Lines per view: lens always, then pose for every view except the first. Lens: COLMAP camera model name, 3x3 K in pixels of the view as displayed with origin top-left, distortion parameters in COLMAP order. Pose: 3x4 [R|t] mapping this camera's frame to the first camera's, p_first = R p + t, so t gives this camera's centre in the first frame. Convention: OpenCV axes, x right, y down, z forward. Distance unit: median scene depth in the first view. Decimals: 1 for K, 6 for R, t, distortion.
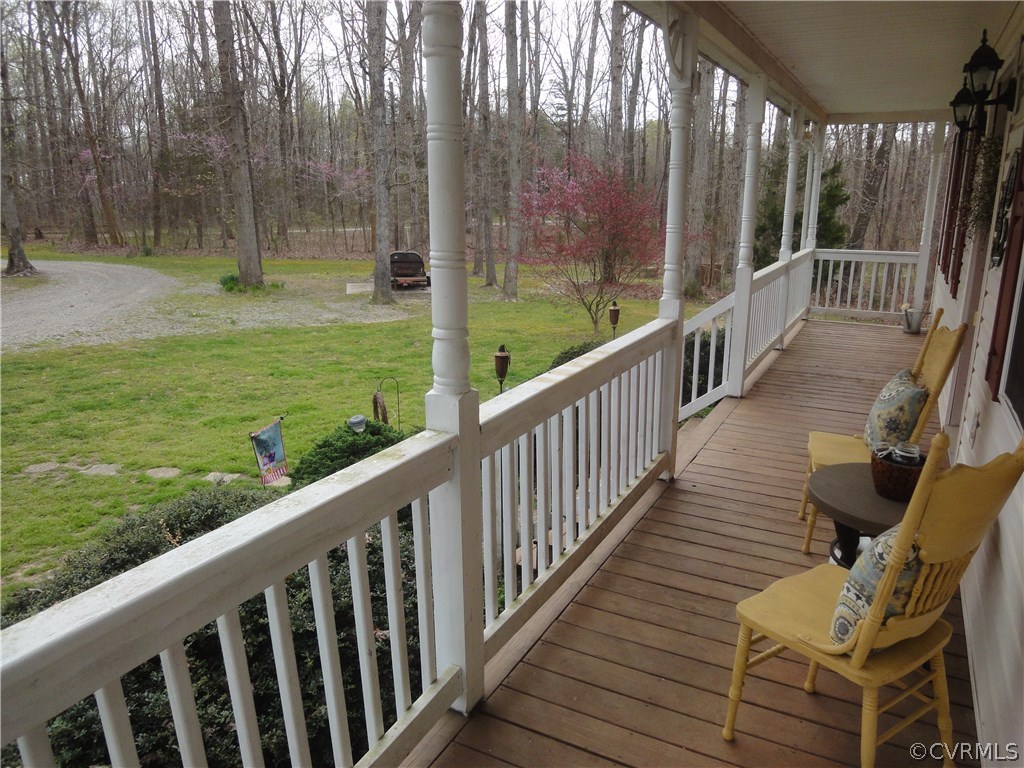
lens RADIAL K [[720.6, 0, 513.2], [0, 720.6, 388.2], [0, 0, 1]] dist [-0.051861, 0.001489]
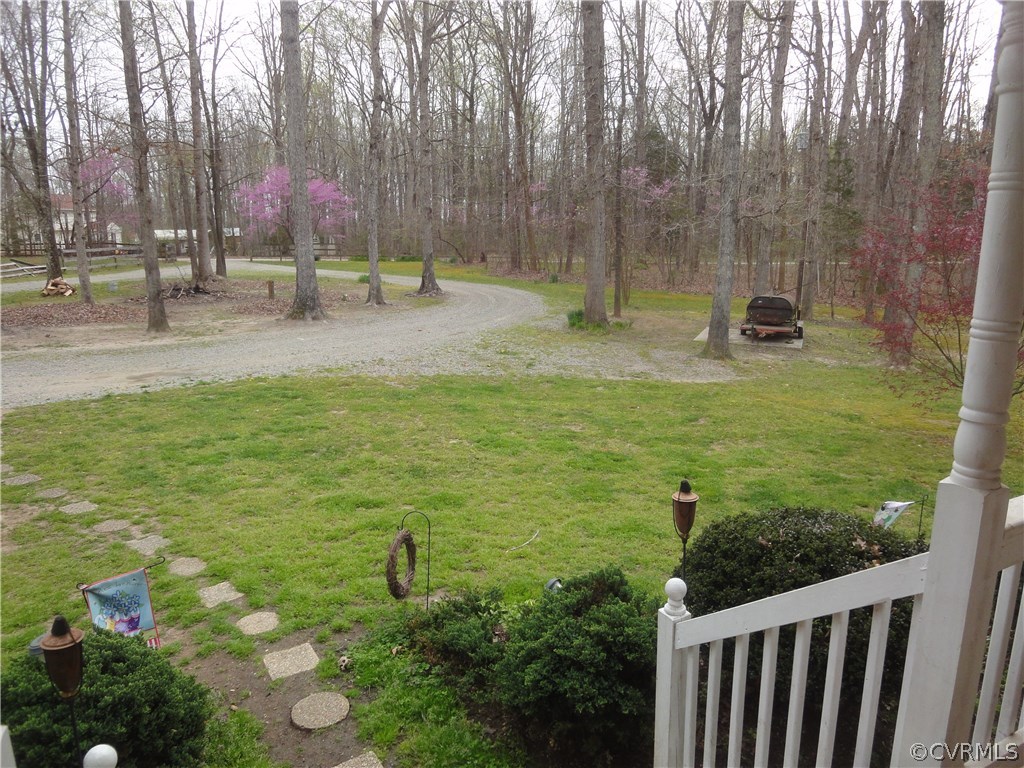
lens RADIAL K [[720.6, 0, 512.5], [0, 720.6, 384.6], [0, 0, 1]] dist [-0.051861, 0.001489]
pose [[0.823244, 0.118732, -0.555132, 0.081294], [-0.143865, 0.989596, -0.001692, -0.046122], [0.549155, 0.081257, 0.831761, 0.161053]]
